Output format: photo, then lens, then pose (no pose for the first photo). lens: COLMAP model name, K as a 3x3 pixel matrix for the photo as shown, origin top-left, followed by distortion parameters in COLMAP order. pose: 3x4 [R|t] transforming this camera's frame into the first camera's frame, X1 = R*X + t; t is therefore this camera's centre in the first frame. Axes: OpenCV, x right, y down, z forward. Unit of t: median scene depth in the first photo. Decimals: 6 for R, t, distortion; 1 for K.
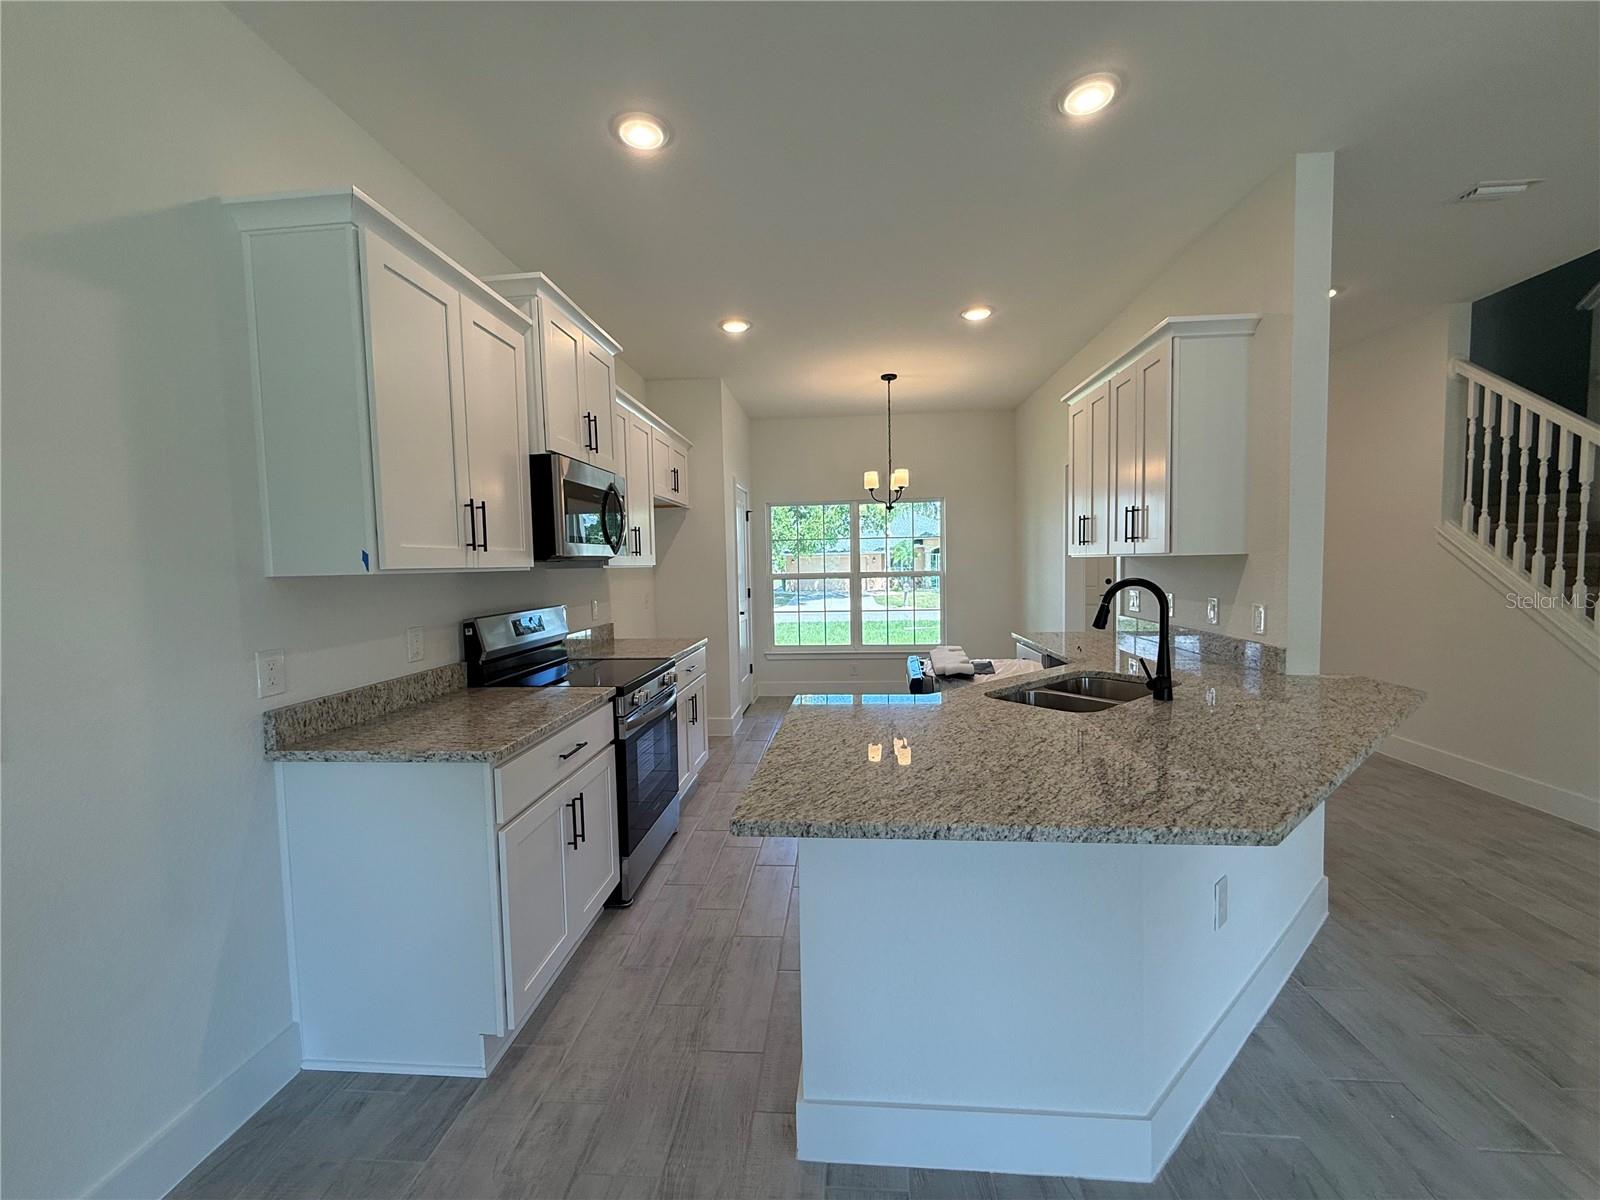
lens RADIAL K [[638.0, 0, 794.1], [0, 638.0, 595.8], [0, 0, 1]] dist [0.001199, -0.000210]
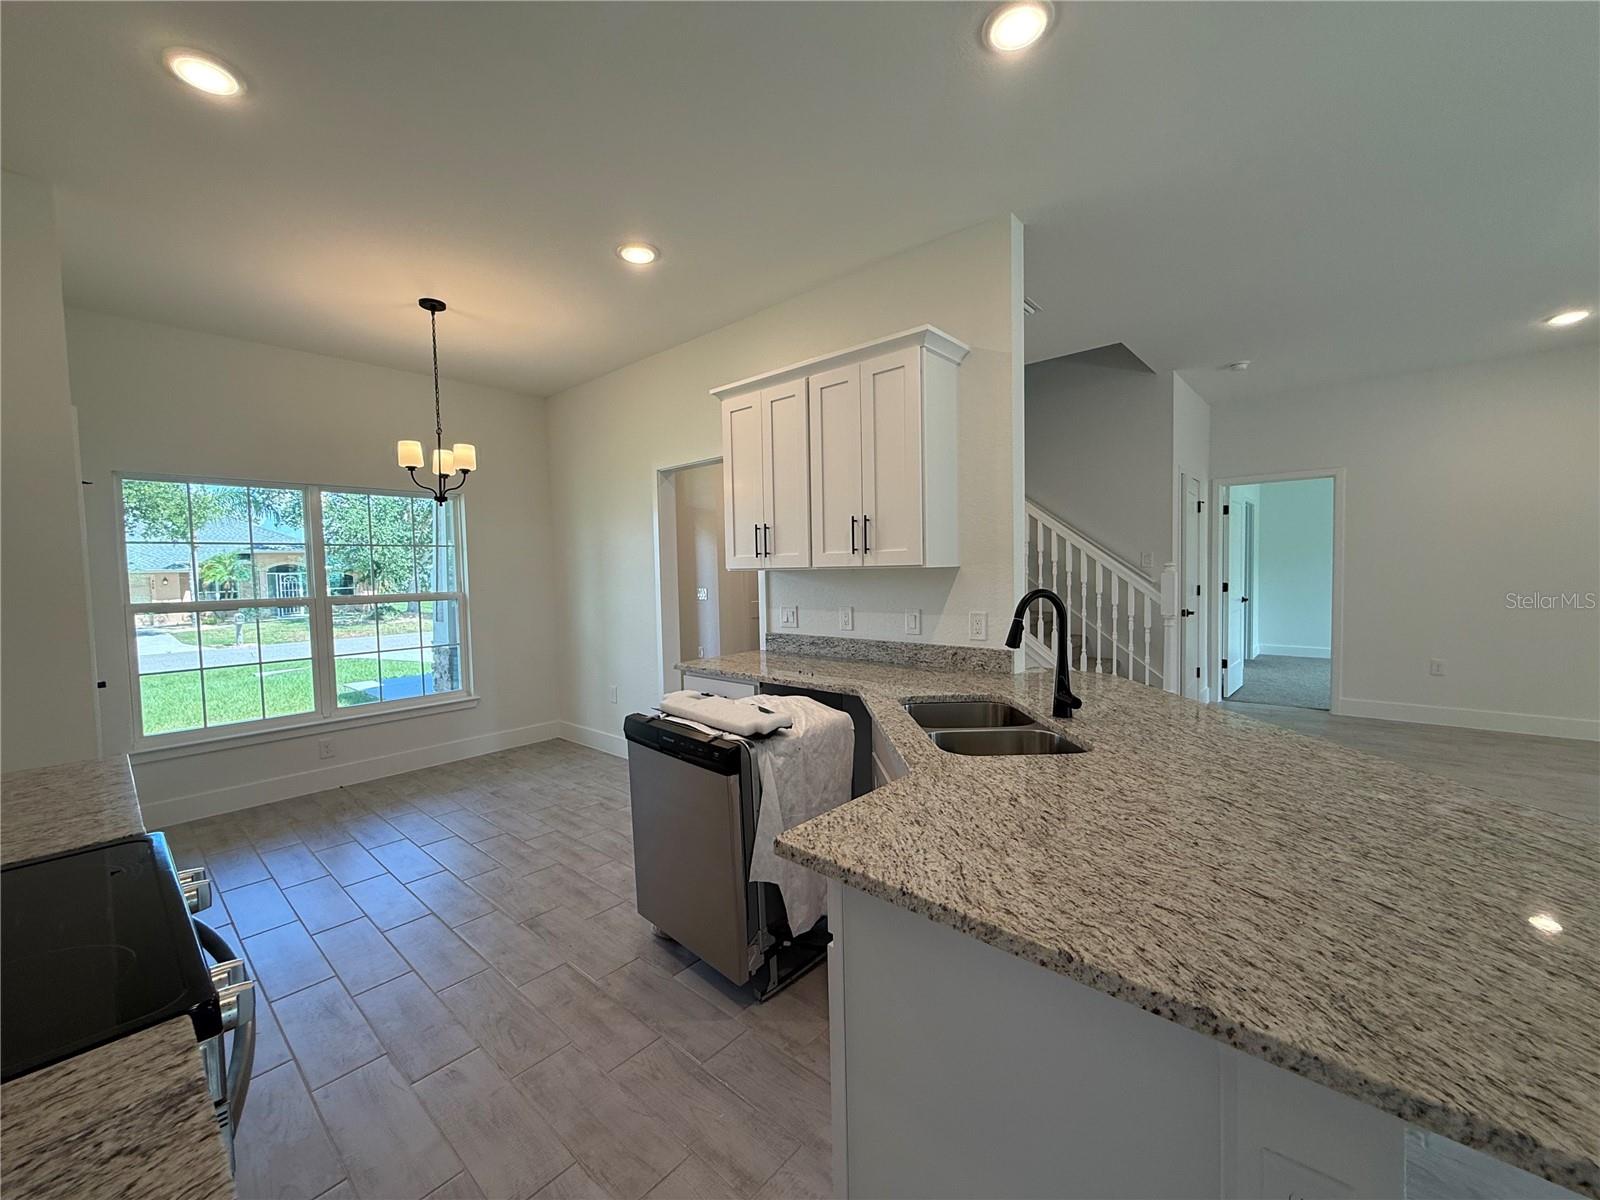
lens RADIAL K [[638.0, 0, 799.0], [0, 638.0, 598.5], [0, 0, 1]] dist [0.001199, -0.000210]
pose [[0.600918, -0.029660, 0.798760, -0.324049], [0.051095, 0.998693, -0.001355, -0.024862], [-0.797676, 0.041627, 0.601648, 0.584202]]
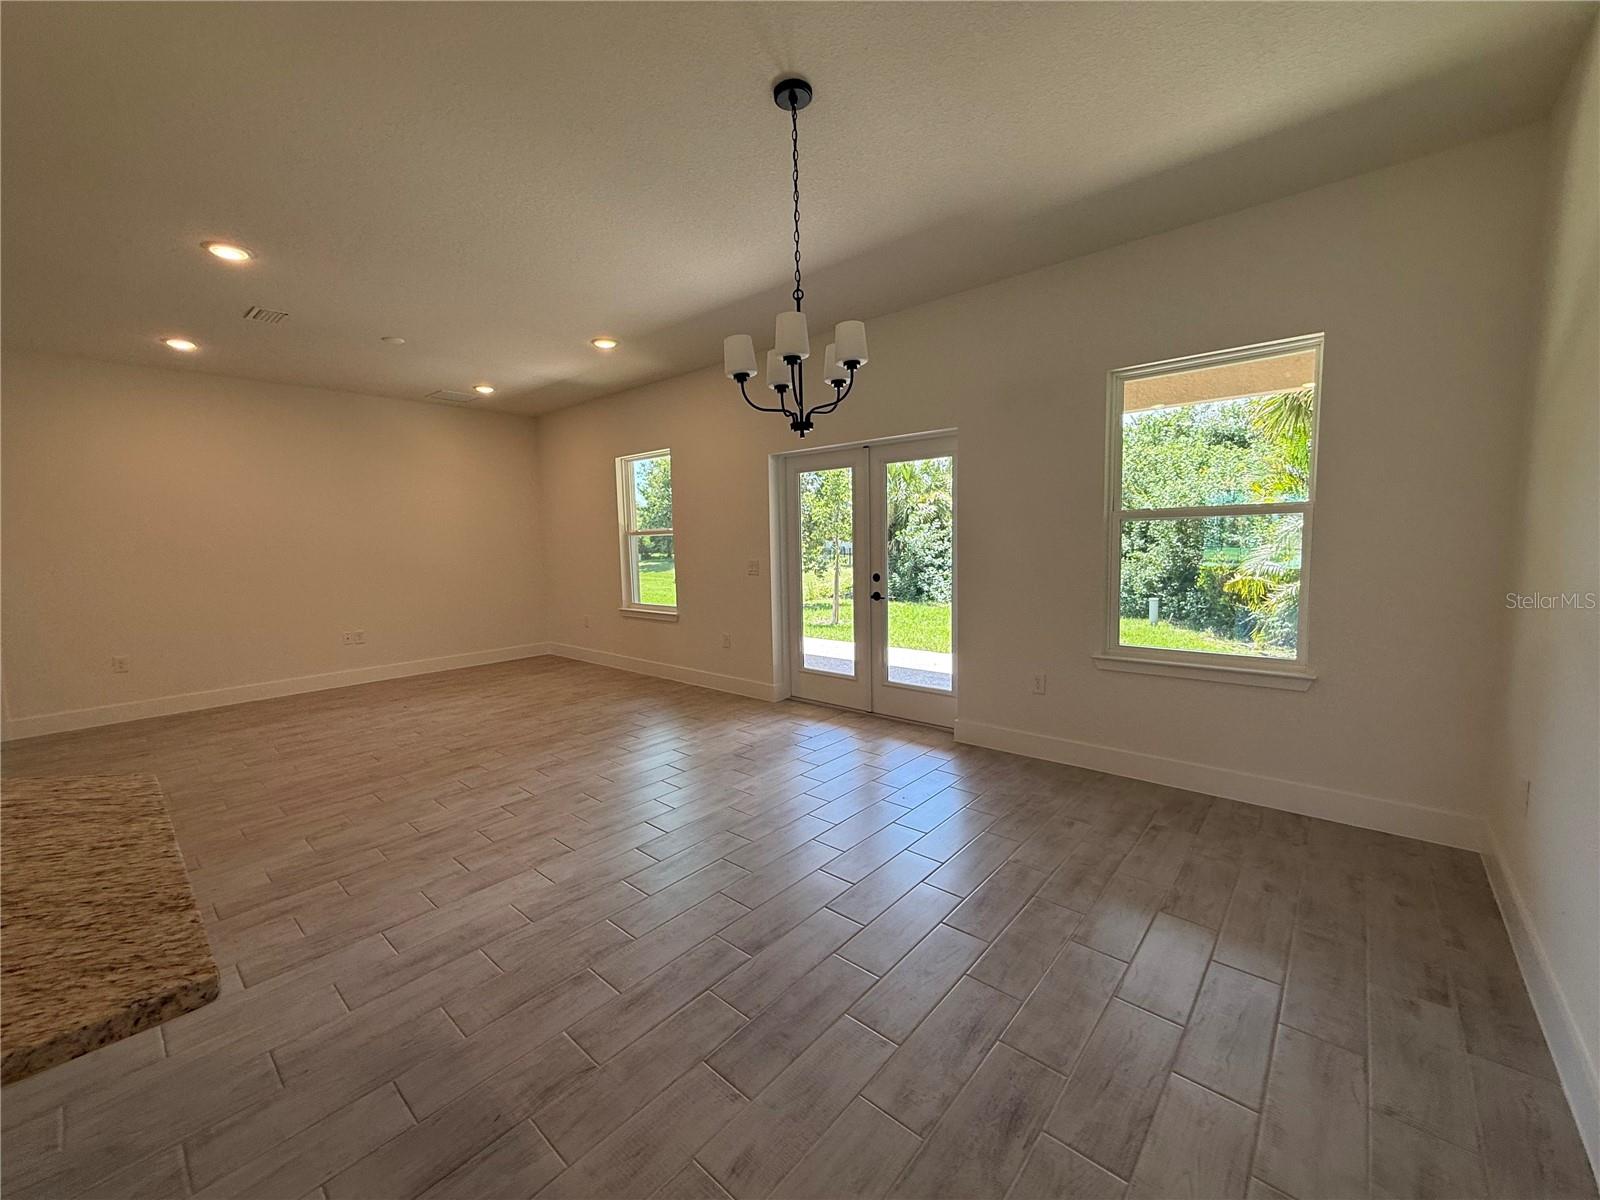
lens RADIAL K [[638.0, 0, 795.0], [0, 638.0, 595.5], [0, 0, 1]] dist [0.001199, -0.000210]
pose [[-0.804429, -0.016395, 0.593823, -0.398259], [0.069850, 0.990074, 0.121958, -0.015000], [-0.589928, 0.139585, -0.795299, 0.496836]]
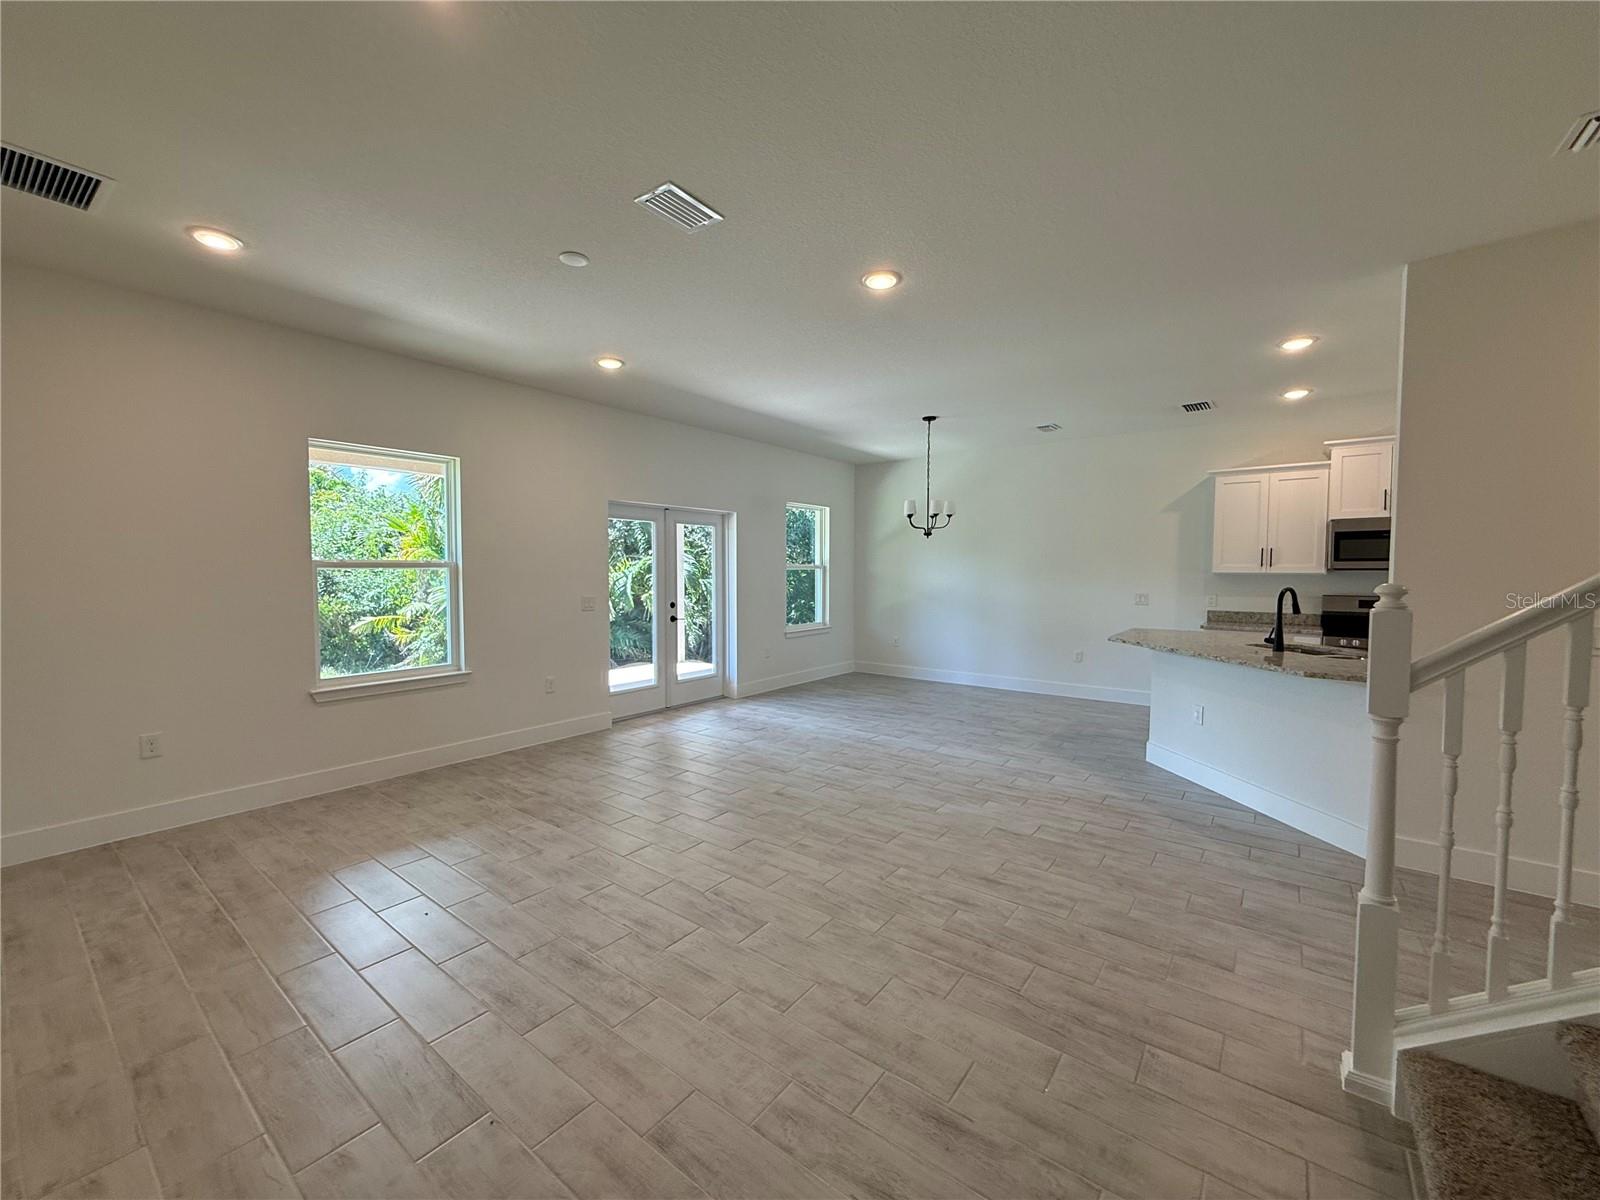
lens RADIAL K [[638.0, 0, 794.6], [0, 638.0, 596.3], [0, 0, 1]] dist [0.001199, -0.000210]
pose [[-0.538223, 0.054988, -0.841007, 2.302976], [-0.033086, 0.995722, 0.086278, -0.089736], [0.842153, 0.074262, -0.534101, 0.623089]]
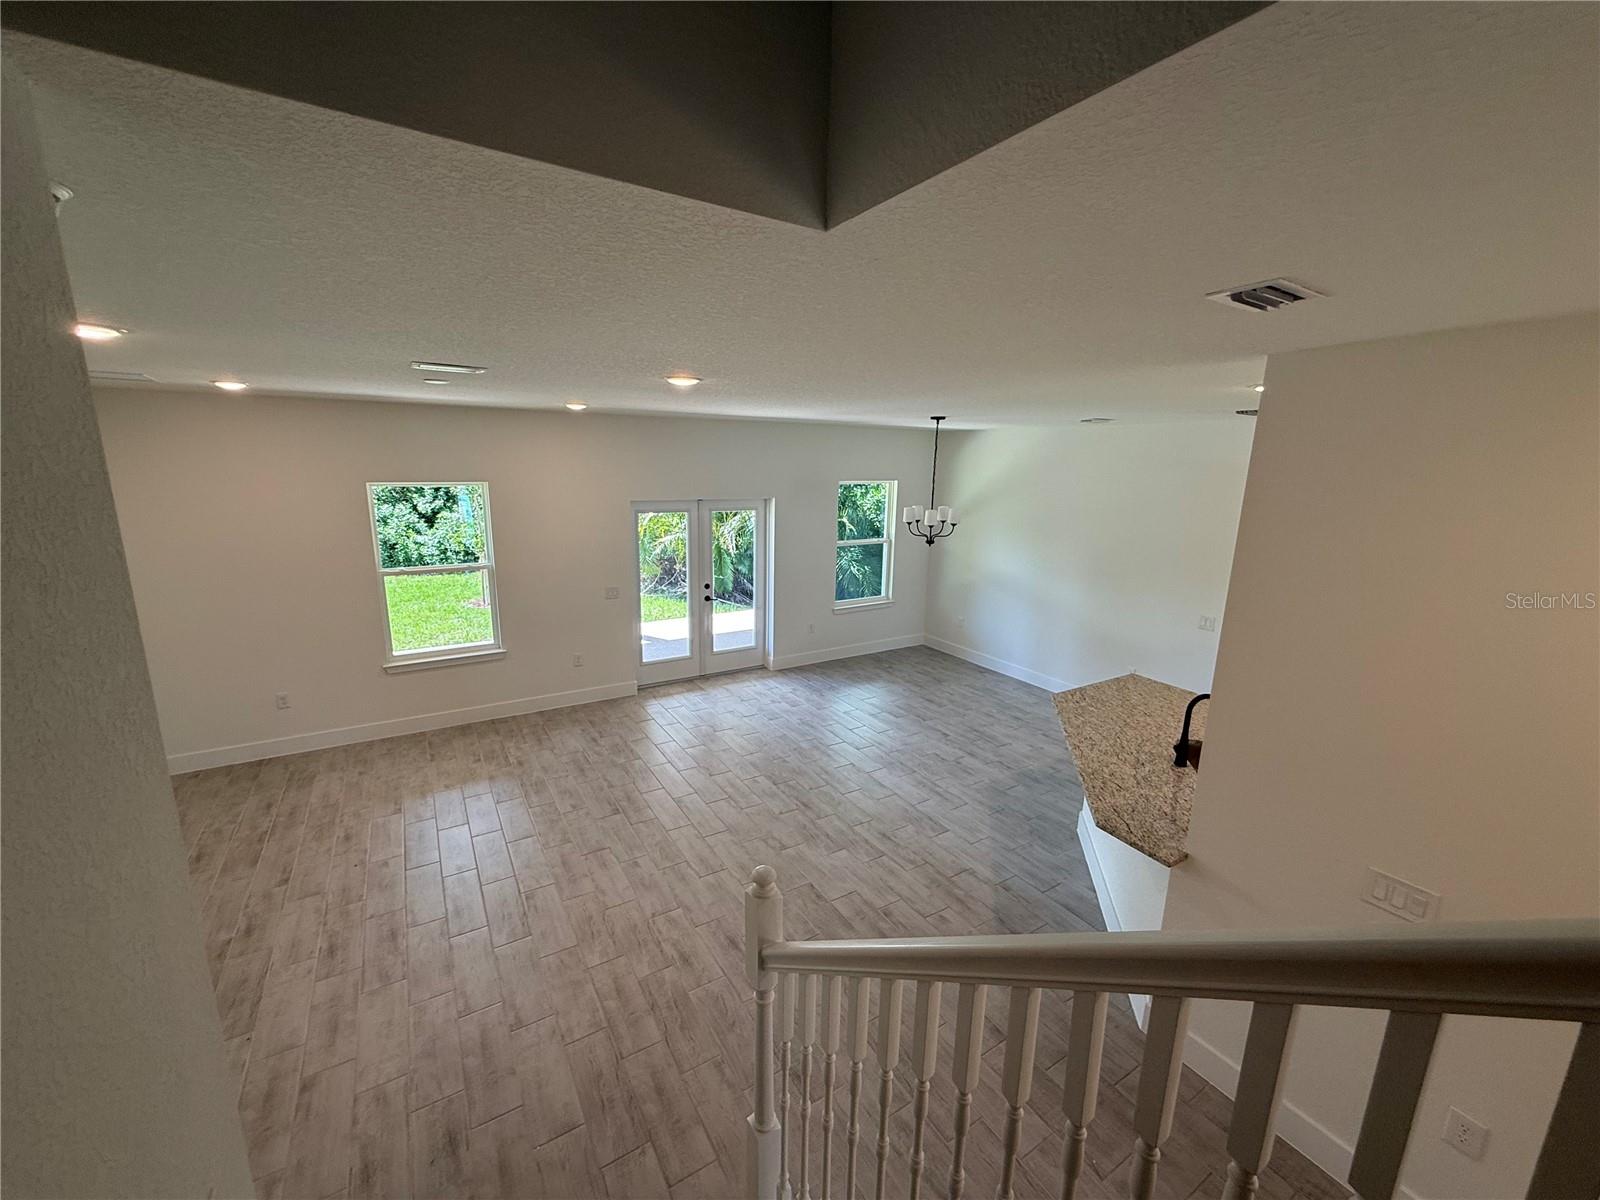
lens RADIAL K [[638.0, 0, 794.4], [0, 638.0, 595.8], [0, 0, 1]] dist [0.001199, -0.000210]
pose [[-0.804136, 0.129248, -0.580224, 1.770807], [-0.032217, 0.965166, 0.259647, -0.505271], [0.593571, 0.227485, -0.771961, 1.238910]]
